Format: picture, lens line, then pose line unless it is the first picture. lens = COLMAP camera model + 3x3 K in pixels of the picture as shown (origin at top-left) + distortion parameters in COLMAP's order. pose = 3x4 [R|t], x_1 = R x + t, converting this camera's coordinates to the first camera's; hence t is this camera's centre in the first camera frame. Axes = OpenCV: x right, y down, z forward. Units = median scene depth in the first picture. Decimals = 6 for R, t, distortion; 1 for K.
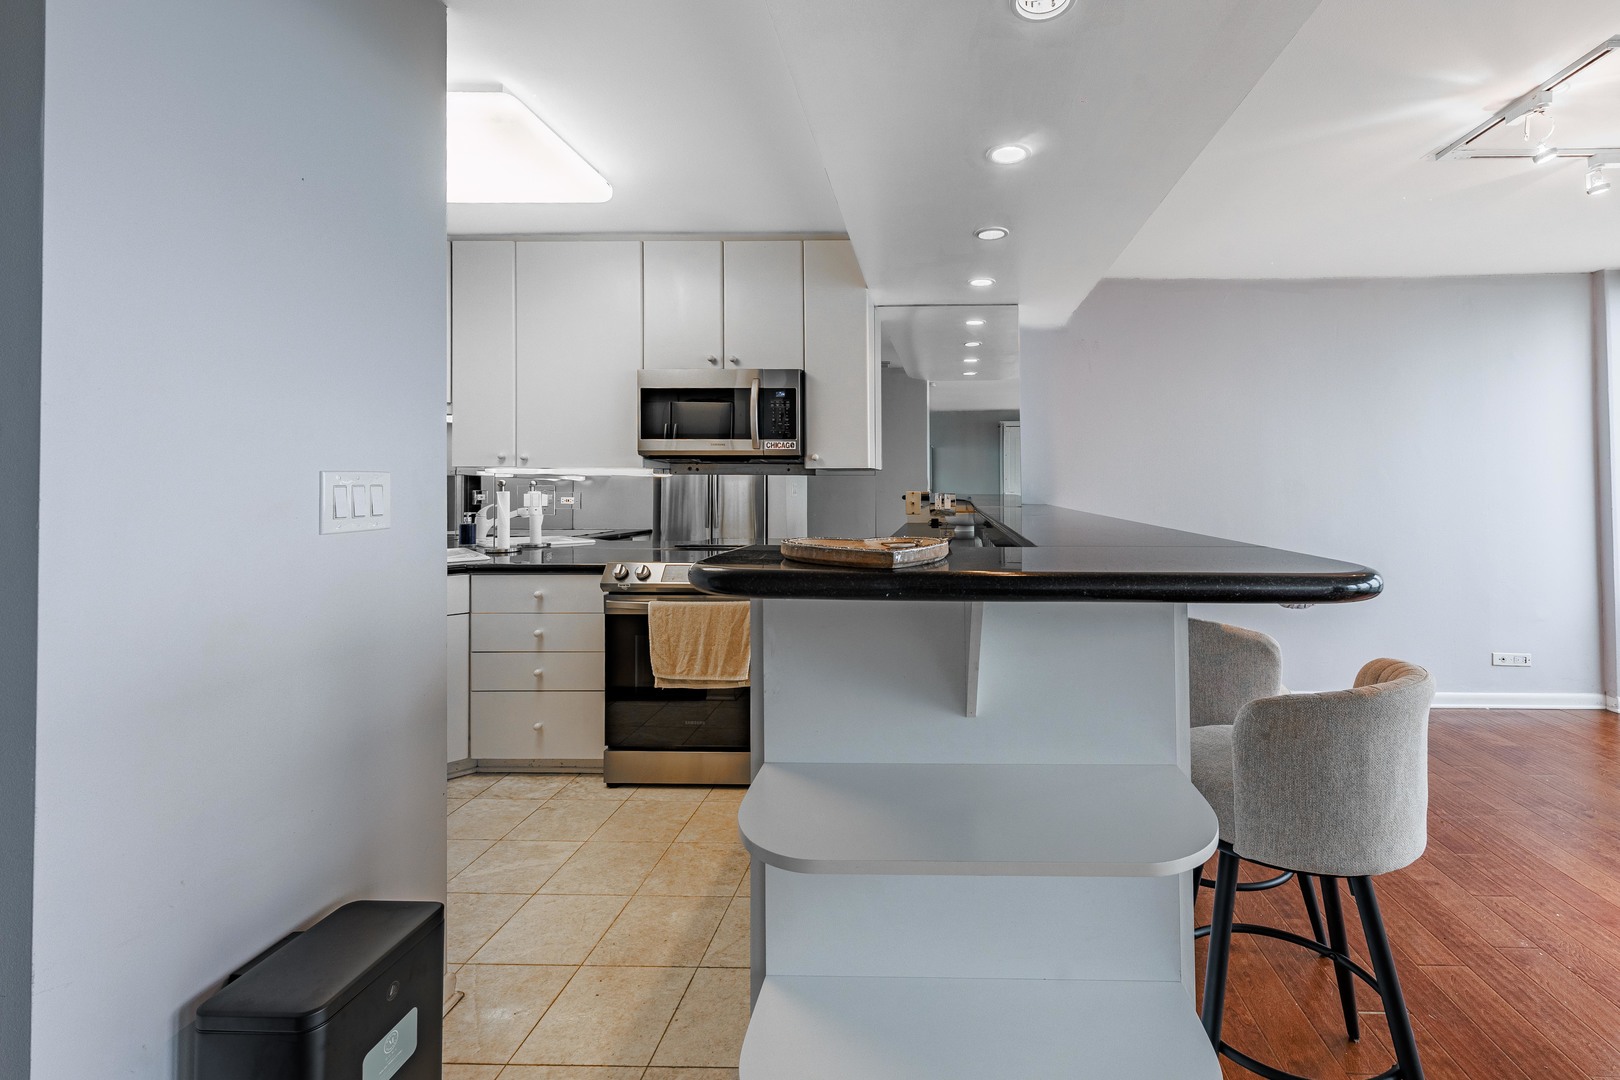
lens RADIAL K [[694.2, 0, 915.4], [0, 694.2, 473.7], [0, 0, 1]] dist [-0.002822, -0.000157]
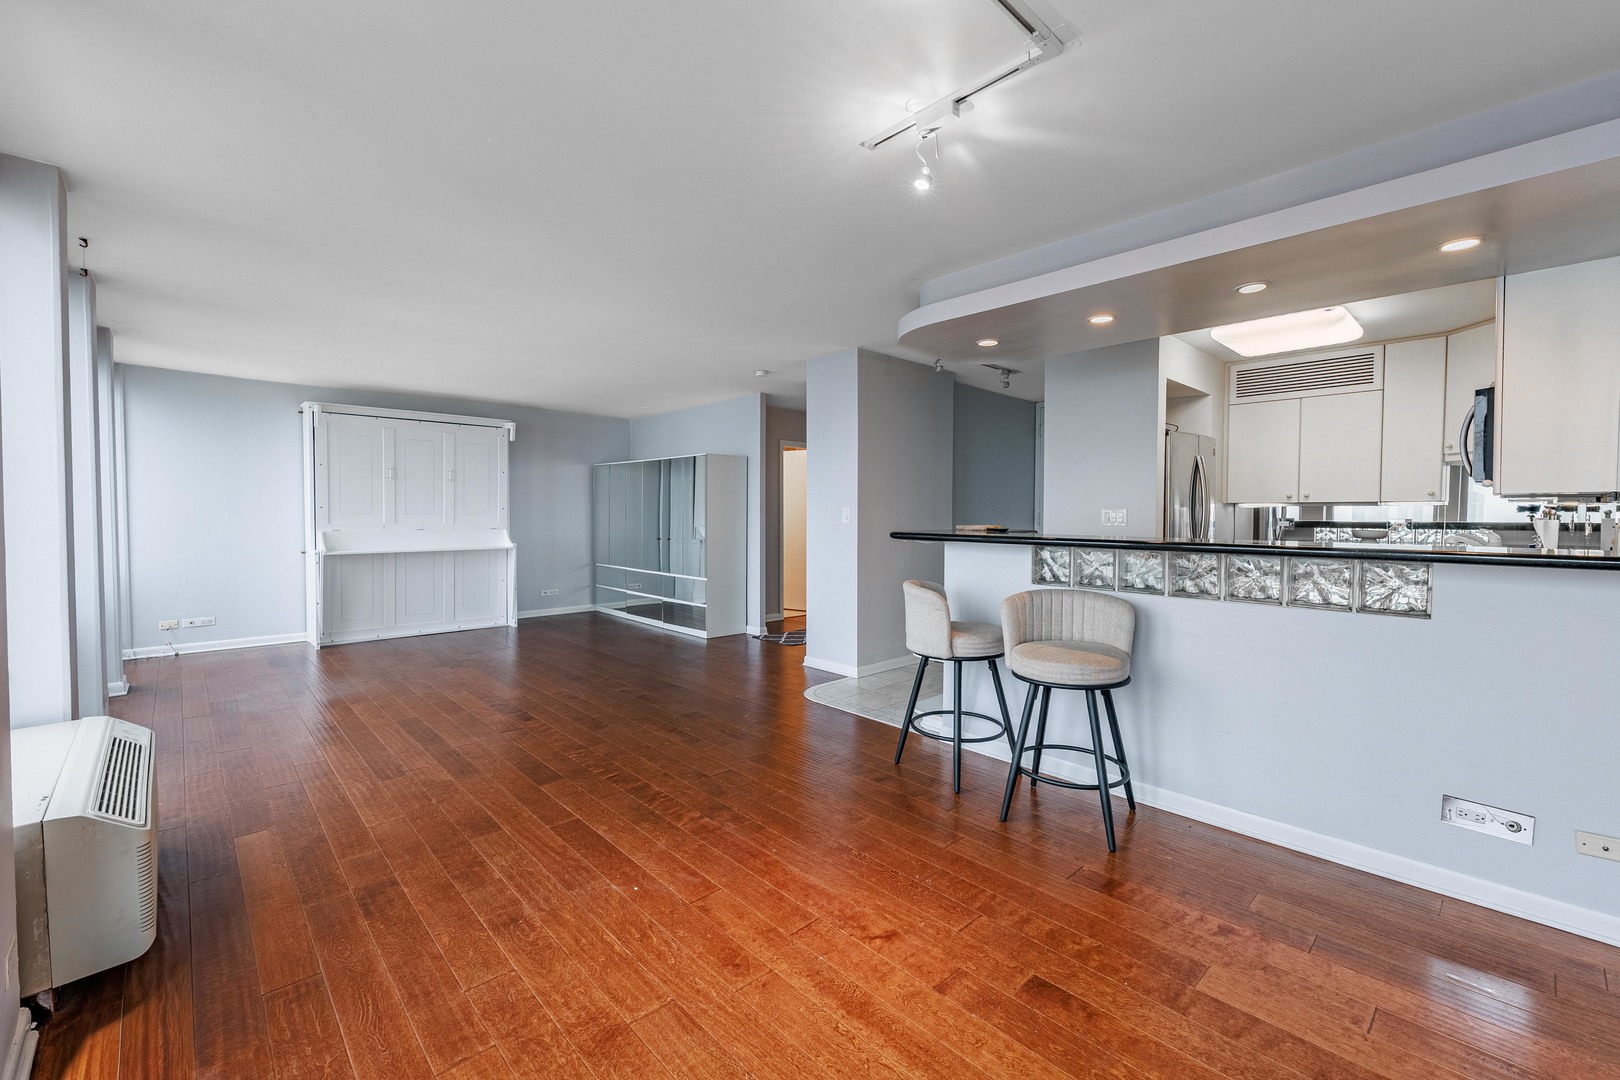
lens RADIAL K [[660.6, 0, 802.3], [0, 660.6, 531.6], [0, 0, 1]] dist [0.001341, 0.000099]
pose [[-0.717628, 0.021229, -0.696103, 1.102403], [0.009315, 0.999738, 0.020887, 0.012485], [0.696364, 0.008505, -0.717638, 1.000079]]
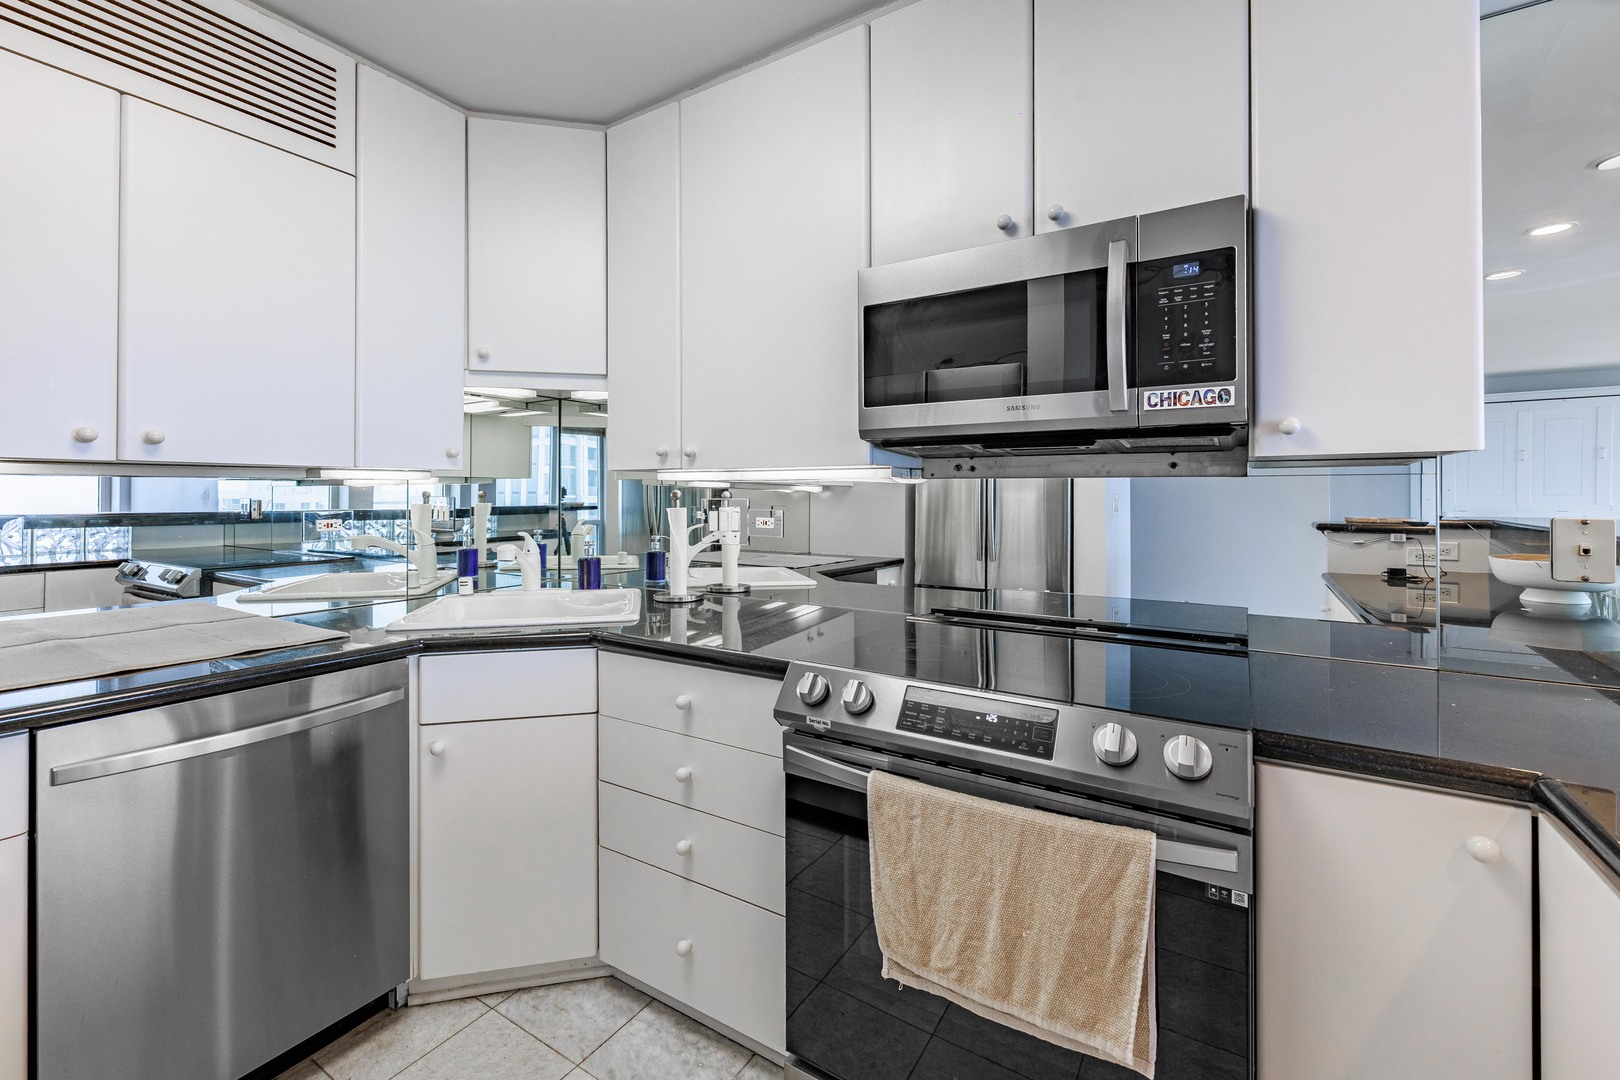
lens RADIAL K [[682.7, 0, 790.4], [0, 682.7, 497.1], [0, 0, 1]] dist [0.000984, 0.000154]
pose [[0.855631, 0.001853, -0.517582, -0.184765], [0.006421, 0.999879, 0.014195, 0.007934], [0.517546, -0.015469, 0.855516, 0.547143]]
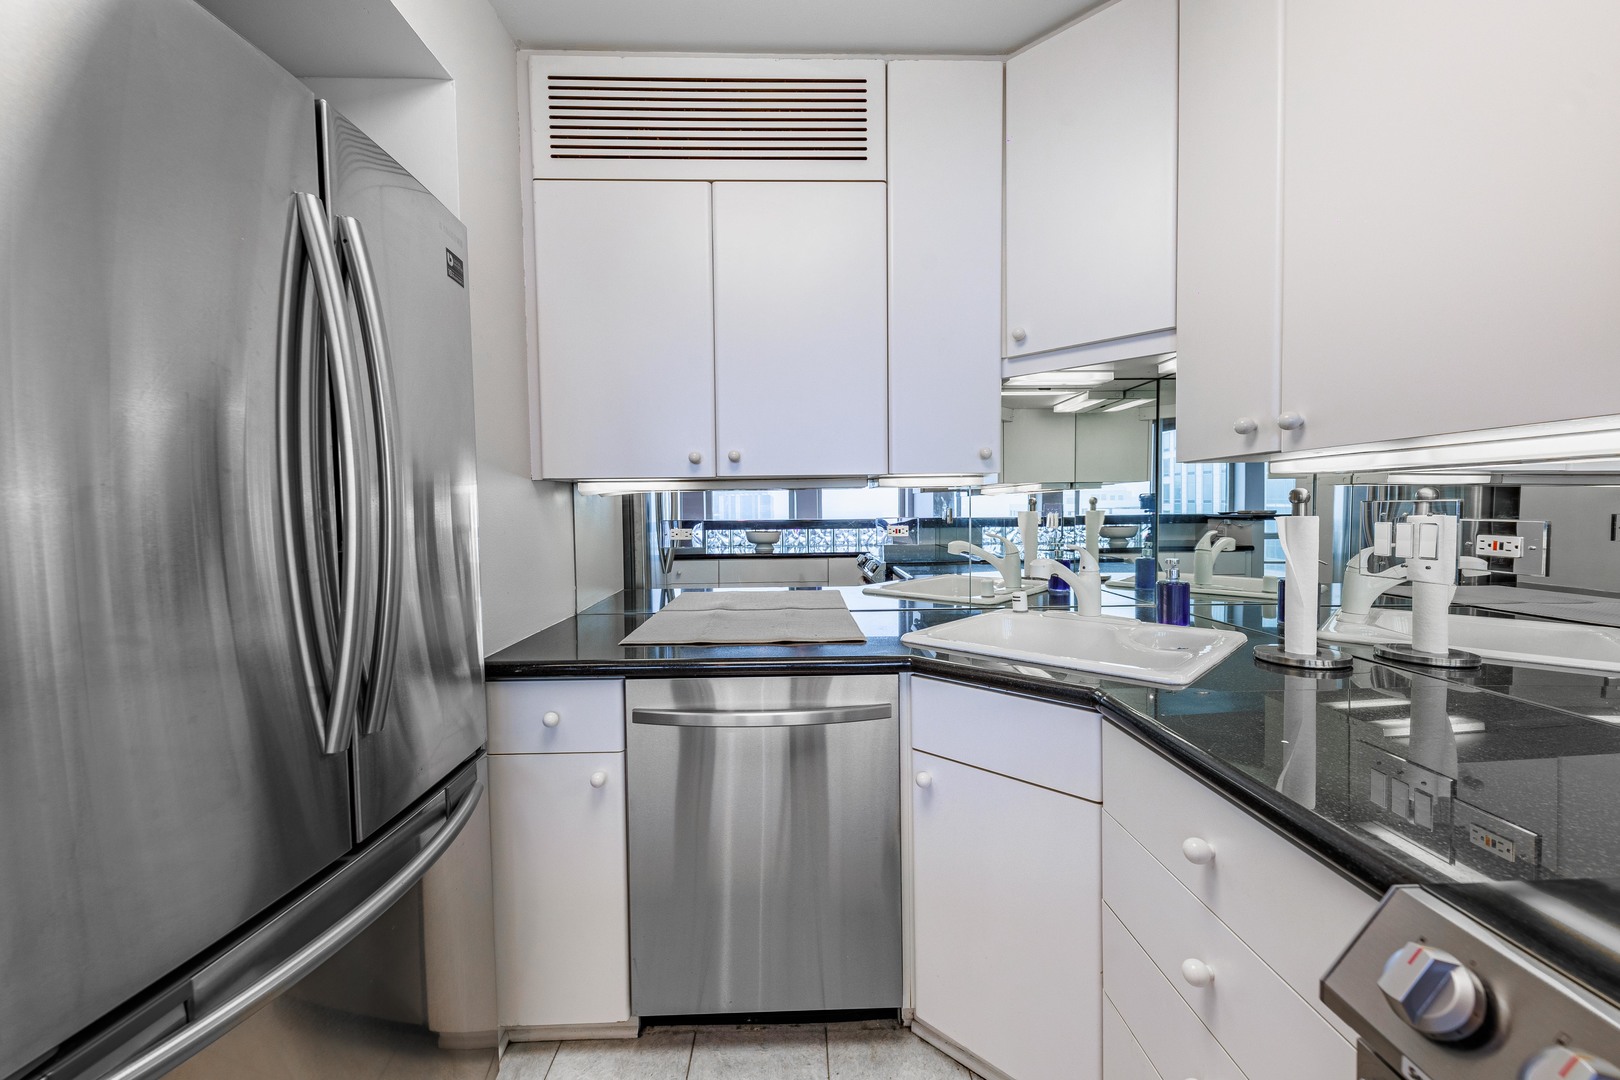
lens RADIAL K [[646.5, 0, 810.3], [0, 646.5, 533.4], [0, 0, 1]] dist [0.001364, 0.000015]
pose [[0.053233, 0.038623, -0.997835, -0.247214], [0.024835, 0.998891, 0.039988, 0.014941], [0.998273, -0.026910, 0.052214, 0.749638]]
